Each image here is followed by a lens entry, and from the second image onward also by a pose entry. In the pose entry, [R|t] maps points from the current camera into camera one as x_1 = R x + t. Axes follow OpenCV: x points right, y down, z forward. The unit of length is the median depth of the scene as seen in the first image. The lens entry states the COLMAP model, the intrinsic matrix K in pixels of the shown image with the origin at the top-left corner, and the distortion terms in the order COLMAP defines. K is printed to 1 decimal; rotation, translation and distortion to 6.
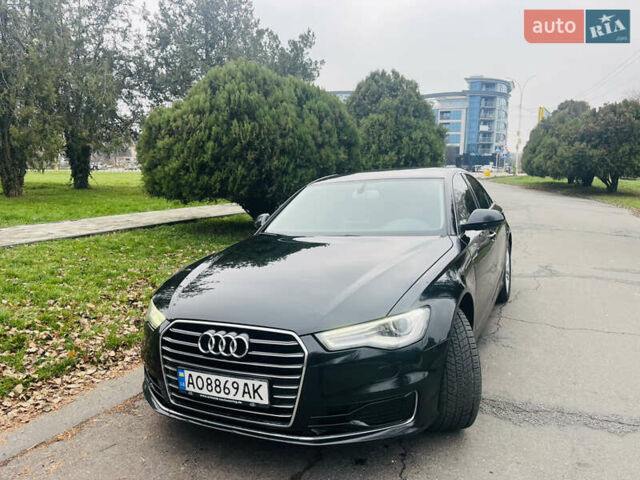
lens RADIAL K [[480.7, 0, 319.4], [0, 480.7, 241.1], [0, 0, 1]] dist [-0.012781, -0.026410]
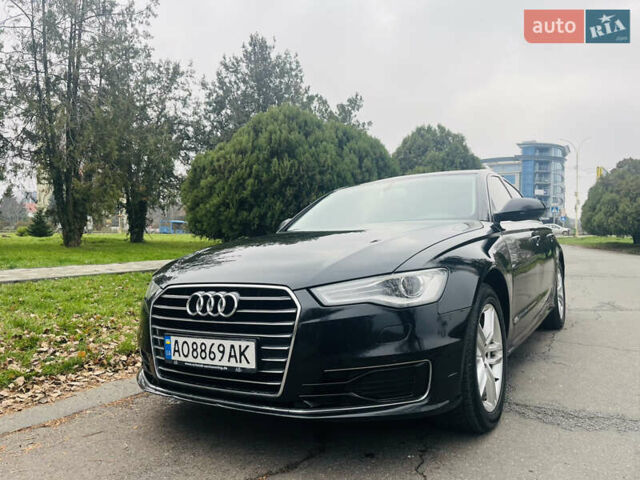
lens RADIAL K [[480.7, 0, 316.6], [0, 480.7, 234.2], [0, 0, 1]] dist [-0.012781, -0.026410]
pose [[0.993661, -0.006415, -0.112235, 0.059395], [-0.010162, 0.989158, -0.146504, 0.131659], [0.111958, 0.146716, 0.982822, 0.072519]]
